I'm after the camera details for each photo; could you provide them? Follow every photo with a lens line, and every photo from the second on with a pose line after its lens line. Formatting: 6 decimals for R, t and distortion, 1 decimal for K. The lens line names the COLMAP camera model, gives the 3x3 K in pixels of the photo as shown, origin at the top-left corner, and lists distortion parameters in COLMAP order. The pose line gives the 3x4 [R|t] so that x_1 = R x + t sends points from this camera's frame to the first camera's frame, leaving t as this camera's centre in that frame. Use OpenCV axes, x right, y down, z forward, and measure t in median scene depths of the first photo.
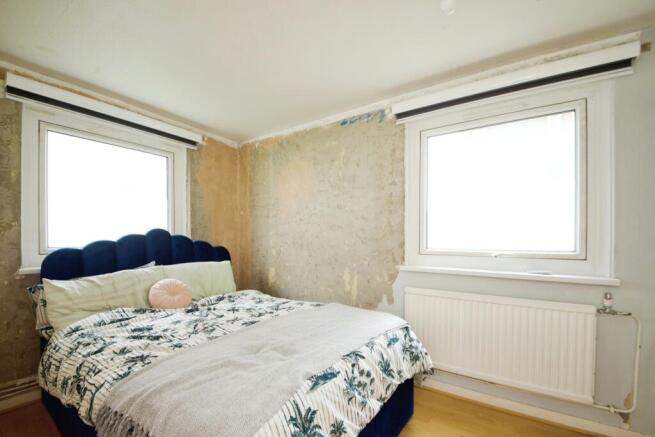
lens RADIAL K [[282.8, 0, 327.4], [0, 282.8, 237.0], [0, 0, 1]] dist [0.000909, -0.000374]
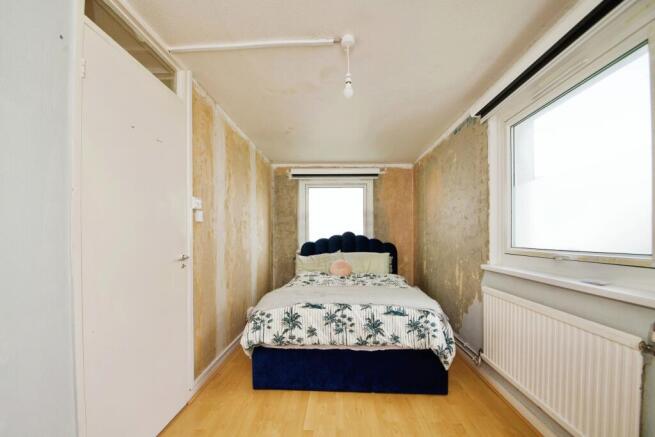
lens RADIAL K [[263.1, 0, 325.3], [0, 263.1, 232.5], [0, 0, 1]] dist [-0.001886, -0.018449]
pose [[0.518388, -0.017401, -0.854968, 0.750887], [0.002542, 0.999820, -0.018808, 0.006316], [0.855141, 0.007577, 0.518339, 0.047574]]
